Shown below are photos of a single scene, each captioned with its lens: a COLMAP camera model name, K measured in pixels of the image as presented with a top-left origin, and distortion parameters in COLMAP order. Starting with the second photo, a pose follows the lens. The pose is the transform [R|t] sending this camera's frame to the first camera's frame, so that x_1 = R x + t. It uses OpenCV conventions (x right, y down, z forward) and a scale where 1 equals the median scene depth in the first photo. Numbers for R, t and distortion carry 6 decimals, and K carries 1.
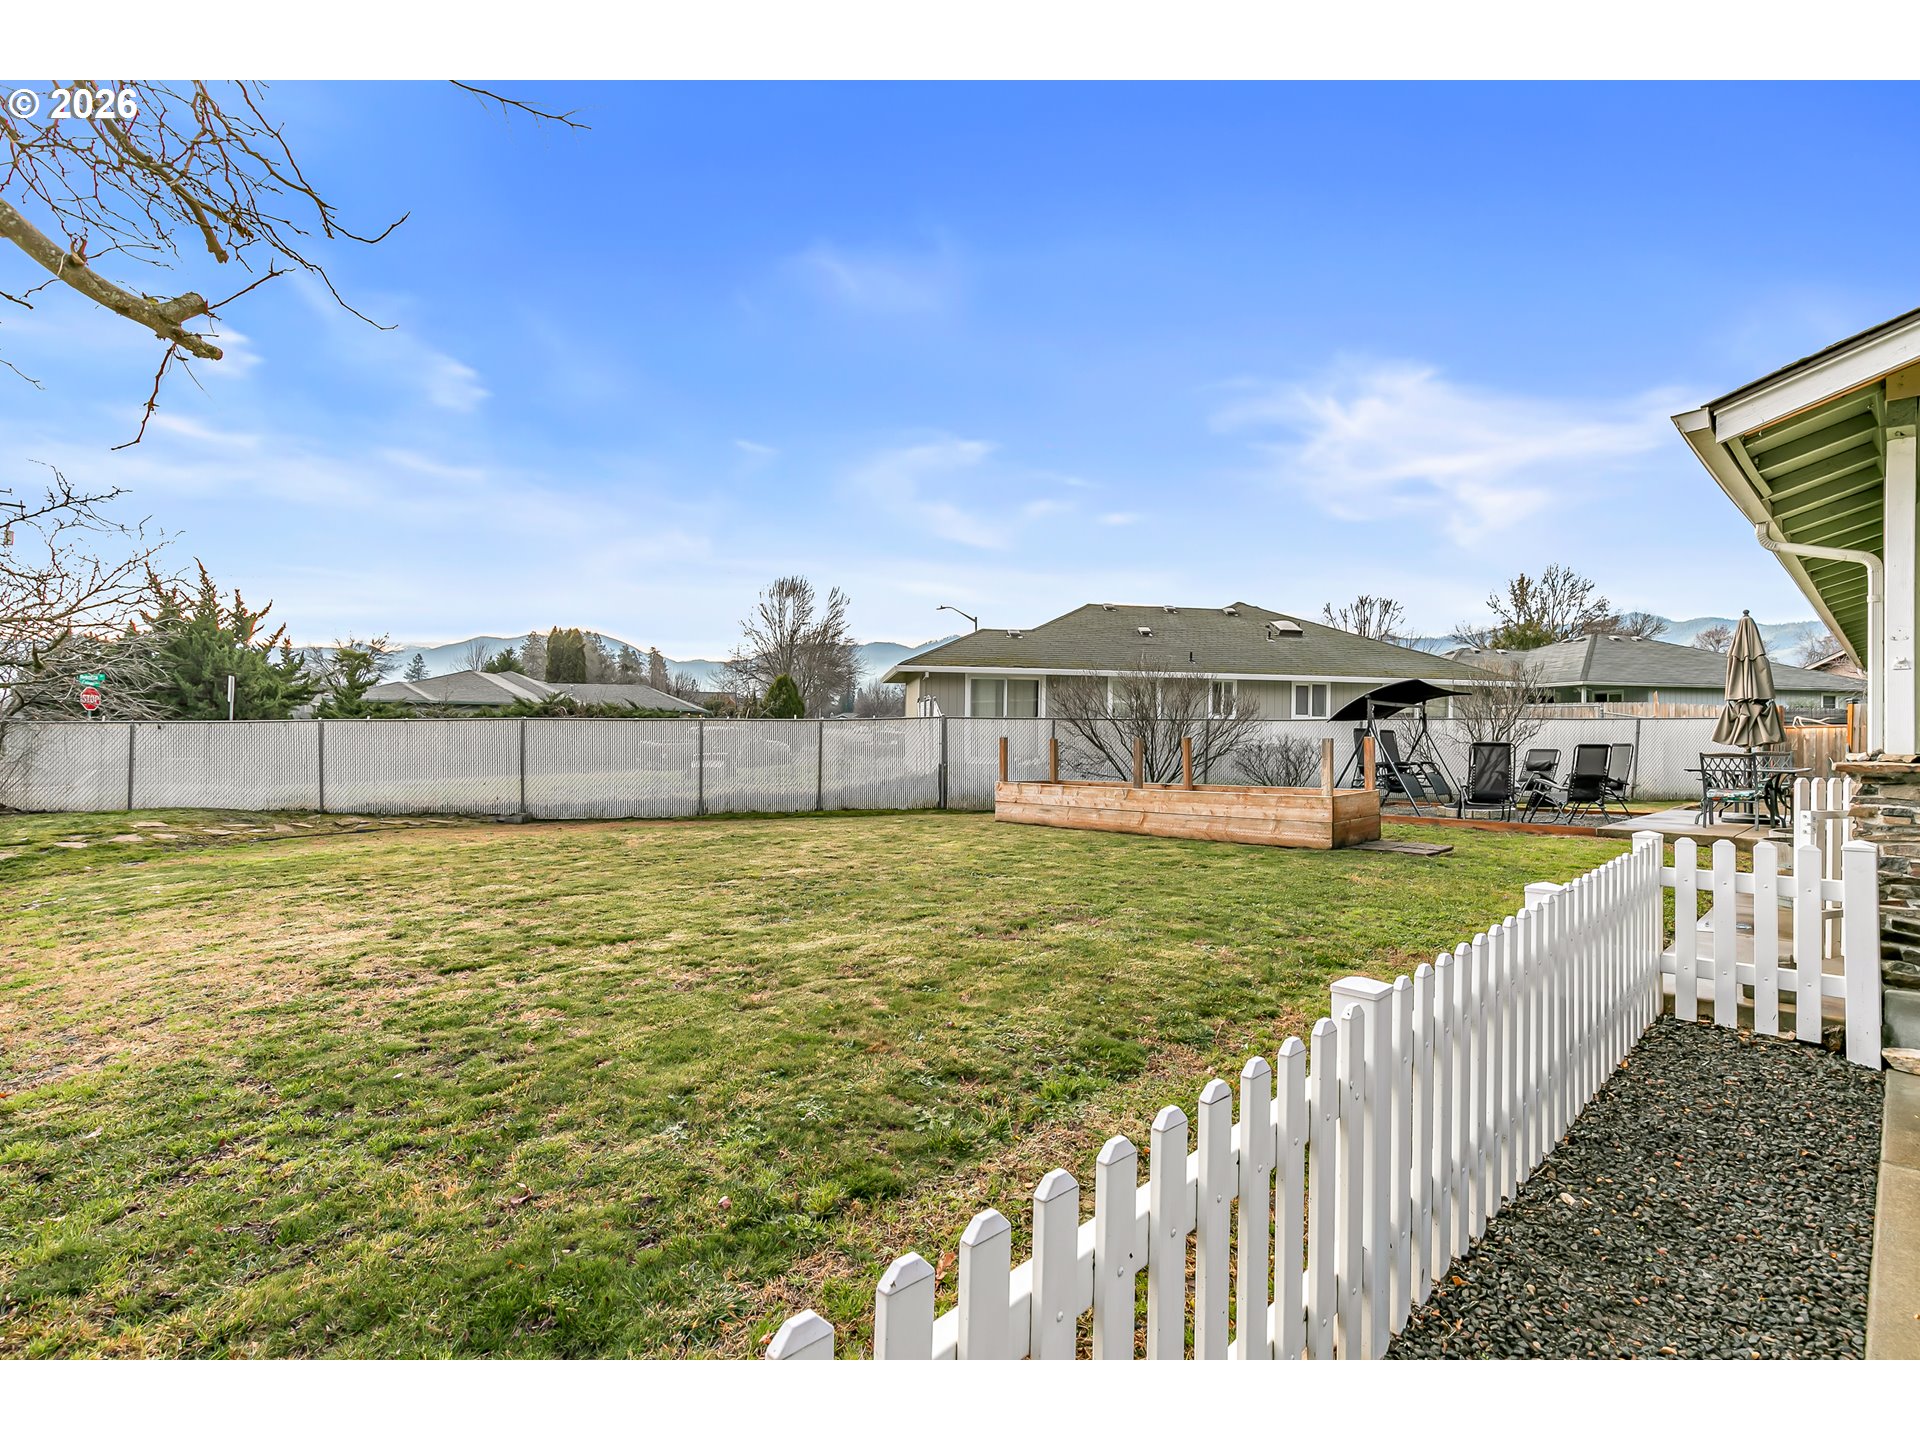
lens RADIAL K [[884.1, 0, 955.9], [0, 884.1, 728.9], [0, 0, 1]] dist [0.011414, -0.000511]
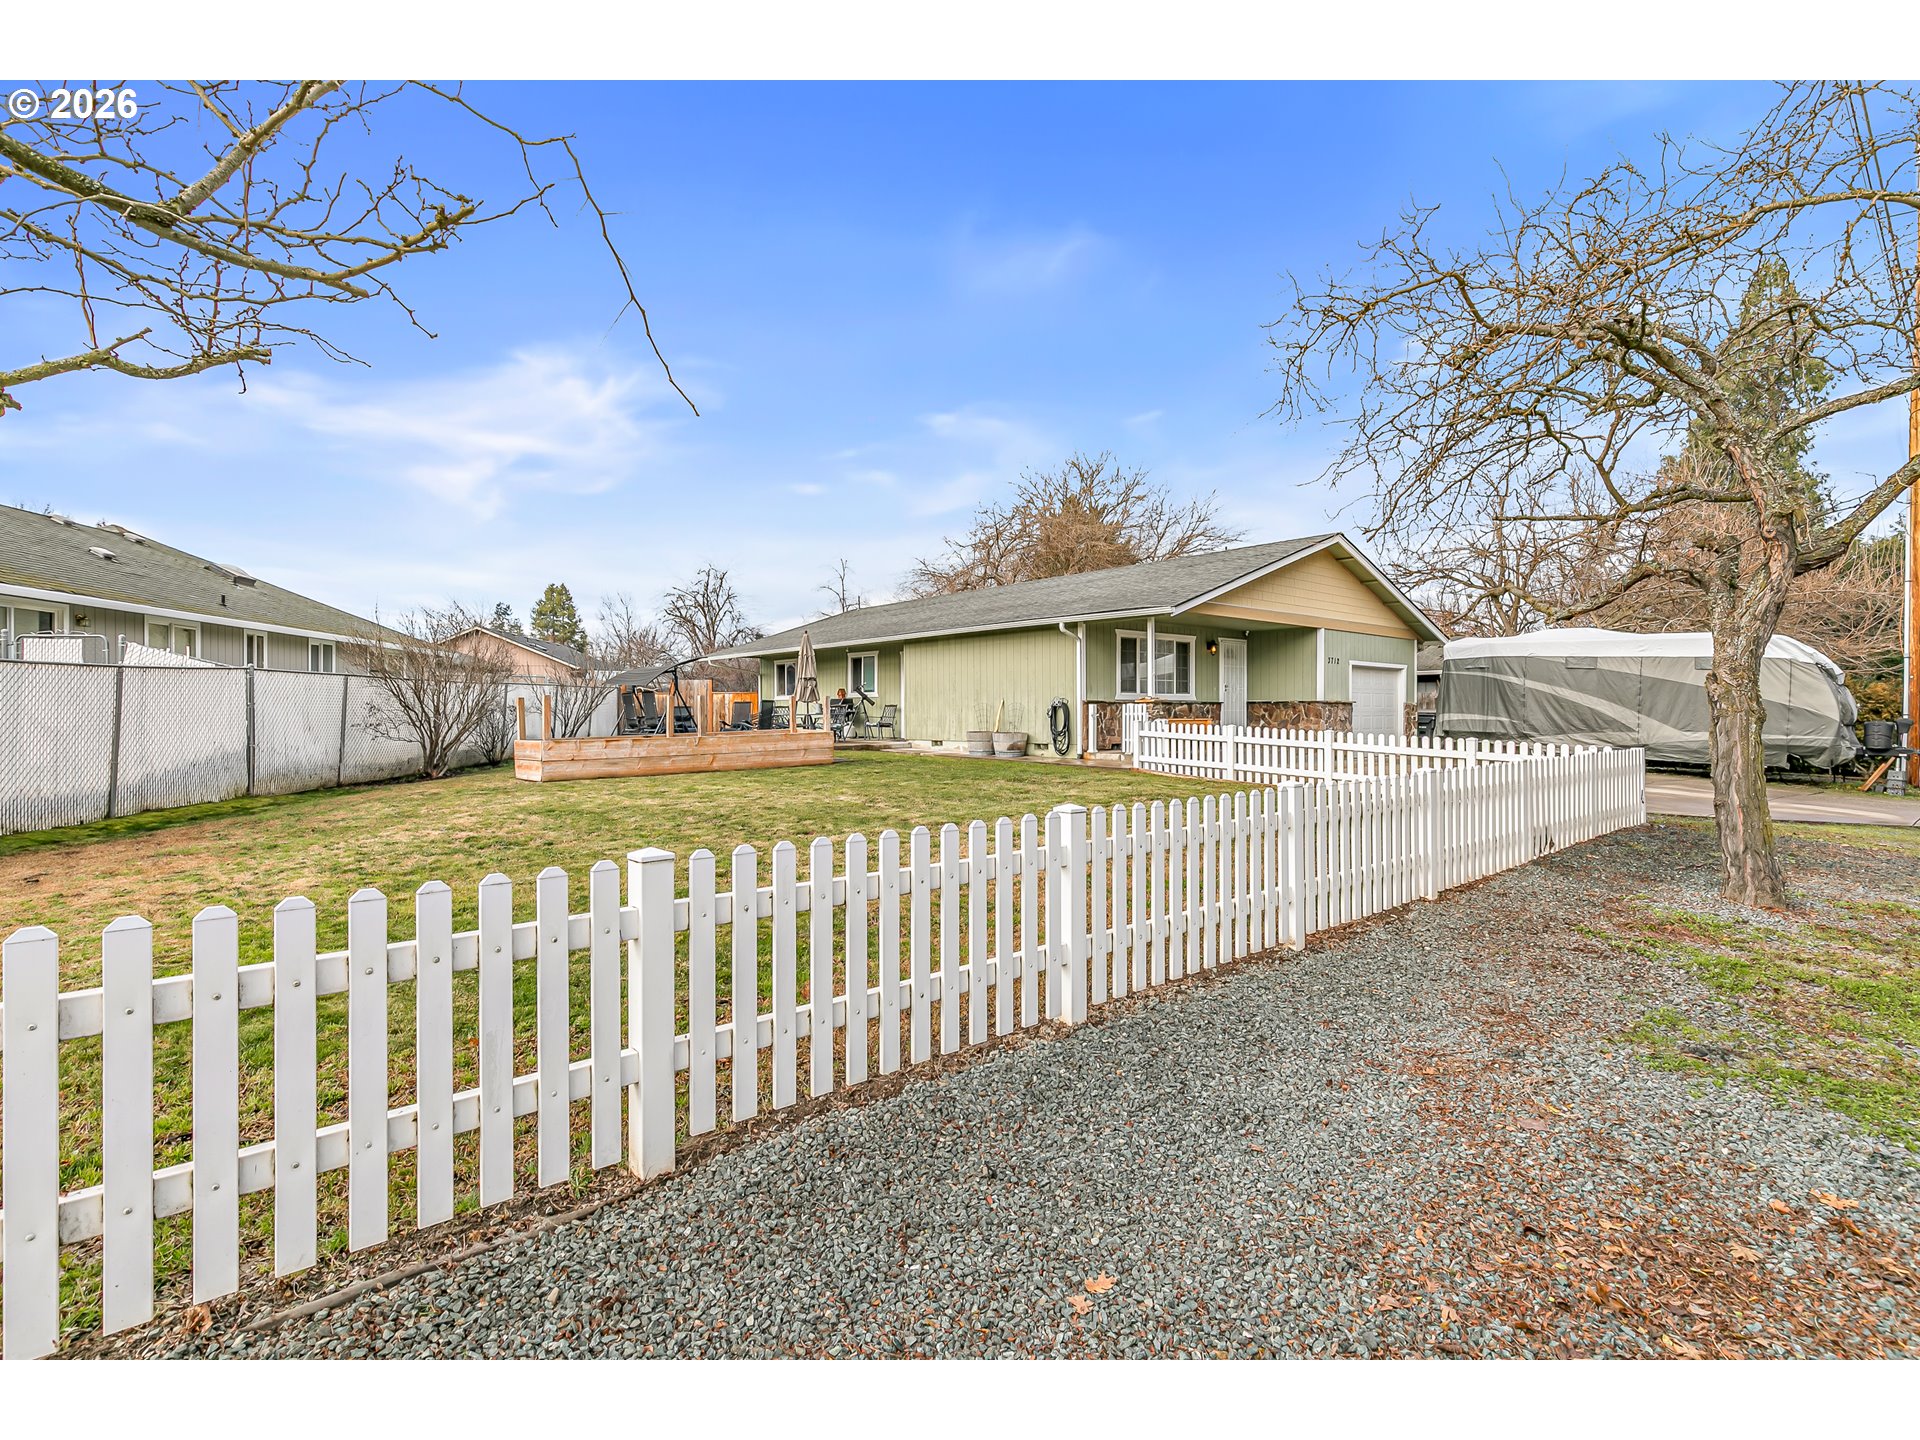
lens RADIAL K [[884.1, 0, 955.9], [0, 884.1, 728.9], [0, 0, 1]] dist [0.011414, -0.000511]
pose [[0.037224, -0.029031, 0.998885, -1.703287], [-0.004625, 0.999562, 0.029223, 0.033649], [-0.999296, -0.005708, 0.037073, 1.017263]]
